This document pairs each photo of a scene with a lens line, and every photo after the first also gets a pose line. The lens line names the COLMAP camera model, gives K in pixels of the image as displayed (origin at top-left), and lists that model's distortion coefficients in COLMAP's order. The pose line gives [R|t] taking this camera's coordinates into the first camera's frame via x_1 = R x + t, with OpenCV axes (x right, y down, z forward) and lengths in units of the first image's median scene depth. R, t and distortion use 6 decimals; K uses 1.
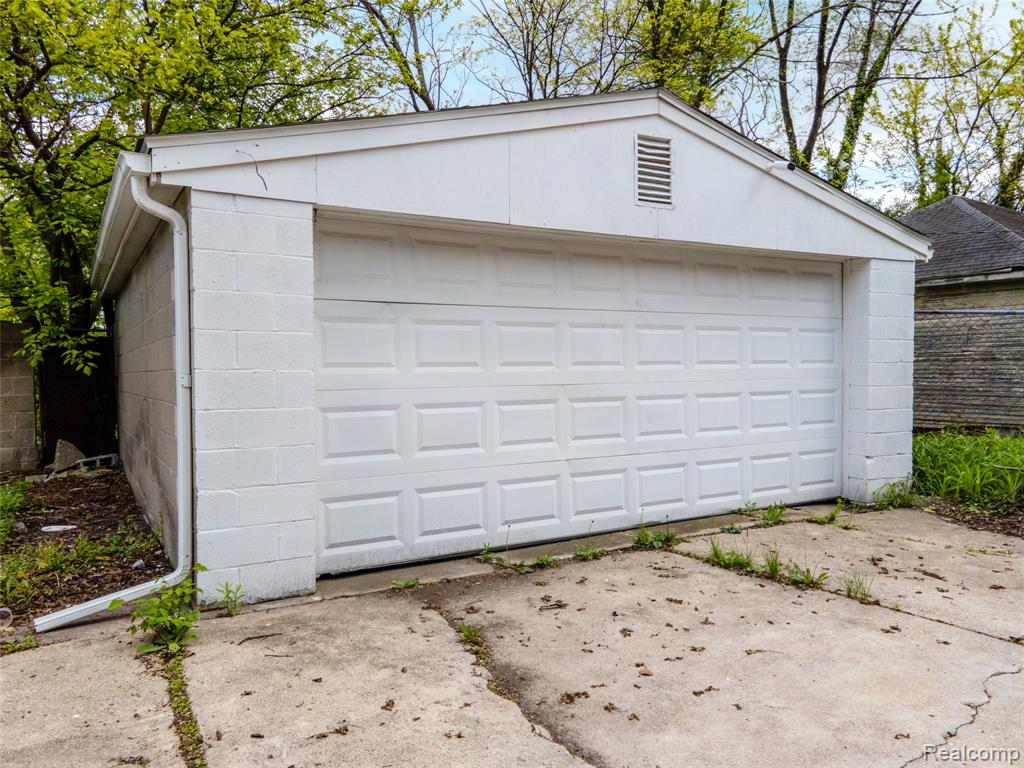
lens RADIAL K [[741.1, 0, 512.0], [0, 741.1, 384.0], [0, 0, 1]] dist [0.042371, -0.002284]
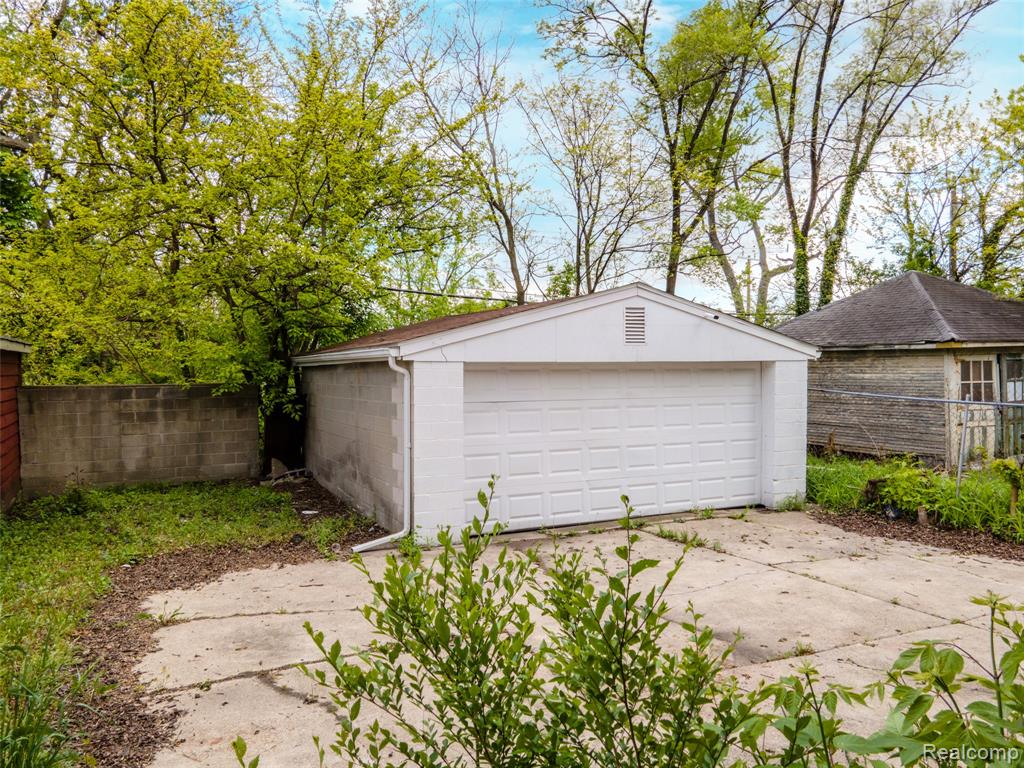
lens RADIAL K [[746.5, 0, 512.0], [0, 746.5, 384.0], [0, 0, 1]] dist [0.034433, 0.002322]
pose [[0.996753, 0.005439, -0.080339, 0.029383], [-0.005780, 0.999975, -0.004014, -0.106941], [0.080316, 0.004465, 0.996759, -0.716265]]
